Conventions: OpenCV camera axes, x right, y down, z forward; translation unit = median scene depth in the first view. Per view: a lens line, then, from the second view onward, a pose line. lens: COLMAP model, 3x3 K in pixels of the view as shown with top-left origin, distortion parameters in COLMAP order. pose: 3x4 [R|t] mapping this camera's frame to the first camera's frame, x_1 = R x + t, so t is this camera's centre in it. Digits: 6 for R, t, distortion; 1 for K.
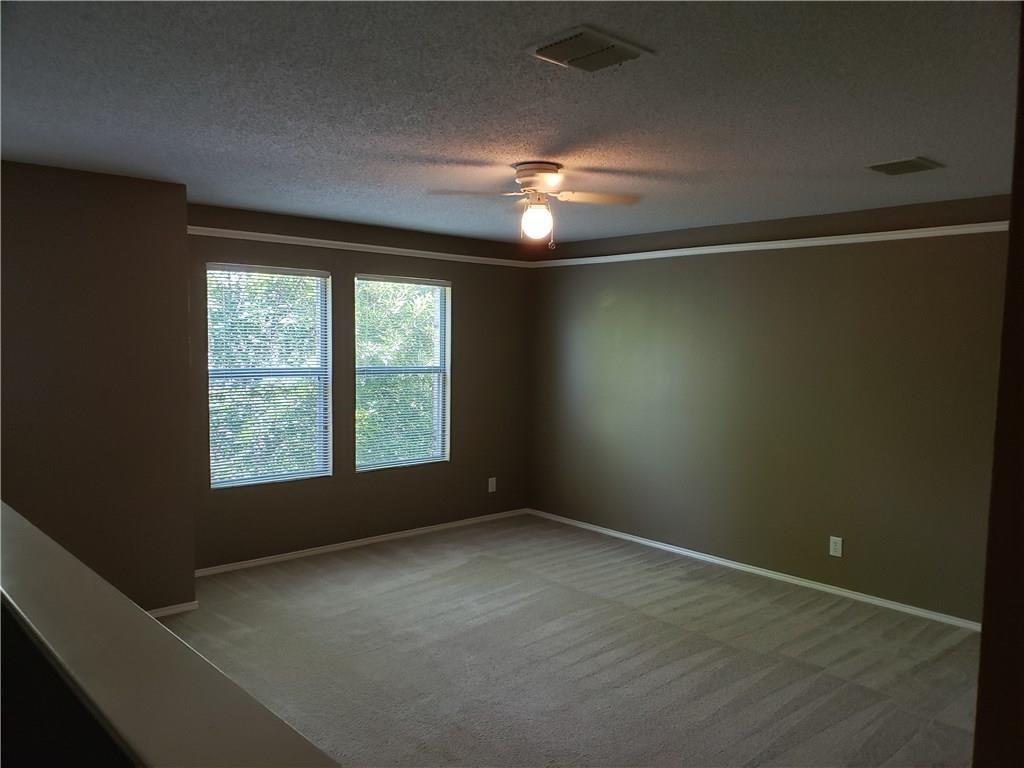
lens RADIAL K [[795.9, 0, 512.0], [0, 795.9, 384.0], [0, 0, 1]] dist [-0.002276, 0.002174]
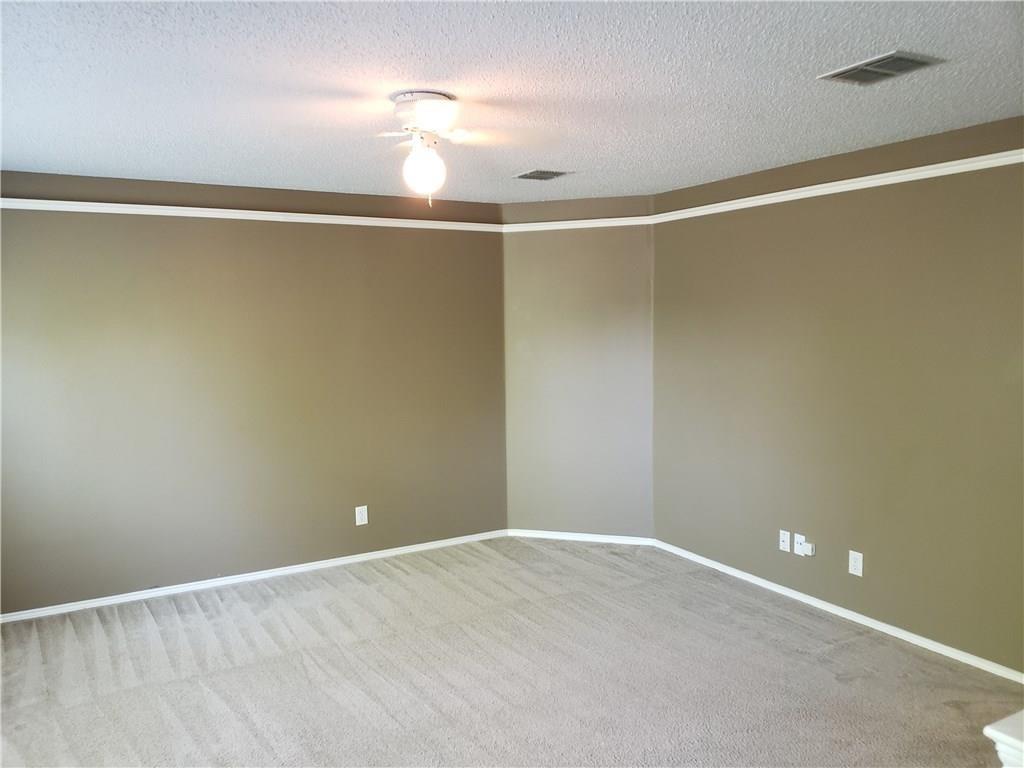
lens RADIAL K [[795.9, 0, 512.0], [0, 795.9, 384.0], [0, 0, 1]] dist [-0.002276, 0.002174]
pose [[0.204741, -0.104646, 0.973206, -0.595611], [0.077416, 0.992885, 0.090475, -0.048511], [-0.975750, 0.056817, 0.211385, 0.637746]]
